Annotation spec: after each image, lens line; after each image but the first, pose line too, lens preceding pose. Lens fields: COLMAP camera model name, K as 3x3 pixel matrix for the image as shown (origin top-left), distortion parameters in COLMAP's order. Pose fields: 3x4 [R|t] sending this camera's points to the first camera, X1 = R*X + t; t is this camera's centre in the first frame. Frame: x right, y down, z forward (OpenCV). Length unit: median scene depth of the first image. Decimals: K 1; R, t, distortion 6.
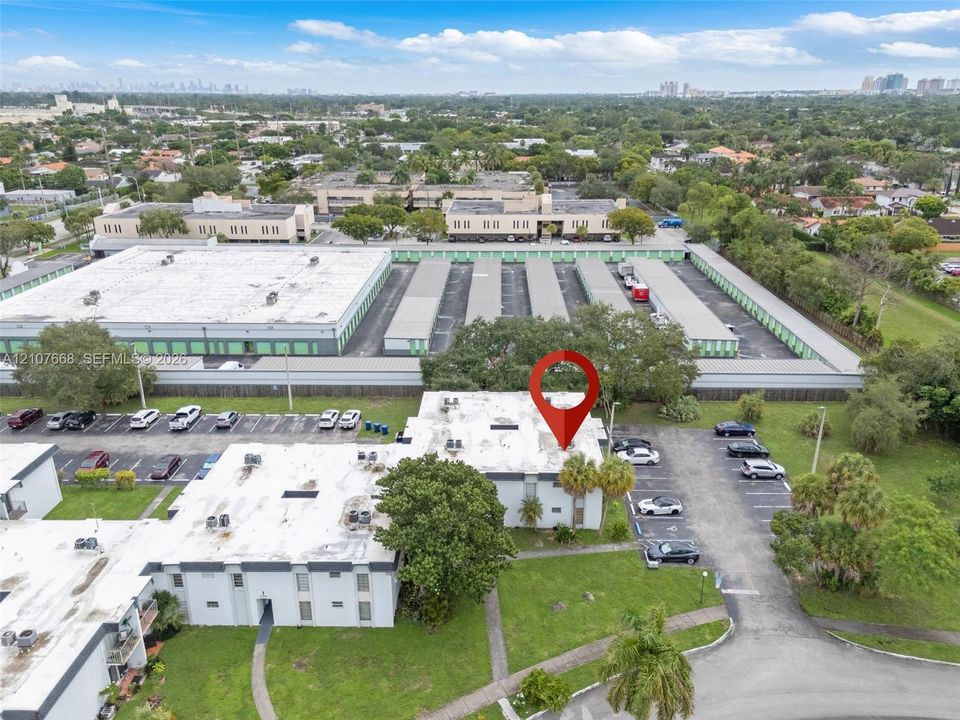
lens RADIAL K [[715.5, 0, 484.0], [0, 715.5, 363.7], [0, 0, 1]] dist [0.119278, -0.110531]
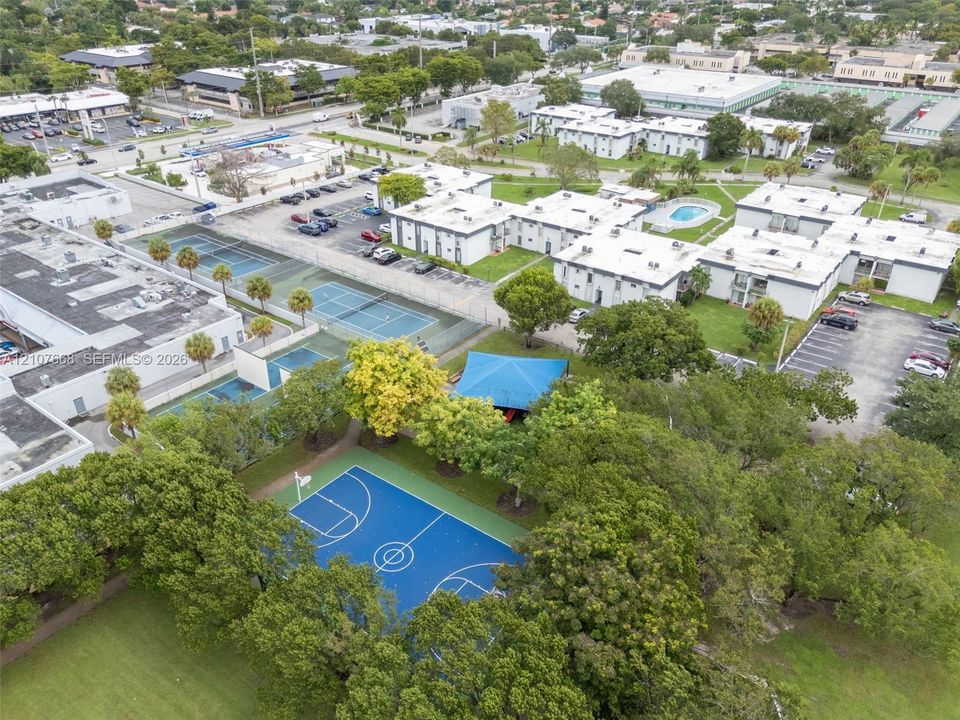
lens RADIAL K [[715.5, 0, 484.0], [0, 715.5, 363.7], [0, 0, 1]] dist [0.119278, -0.110531]
pose [[0.817837, 0.293522, -0.494962, 0.274282], [-0.213809, 0.953551, 0.212193, 0.206661], [0.534255, -0.067712, 0.842607, -0.675997]]
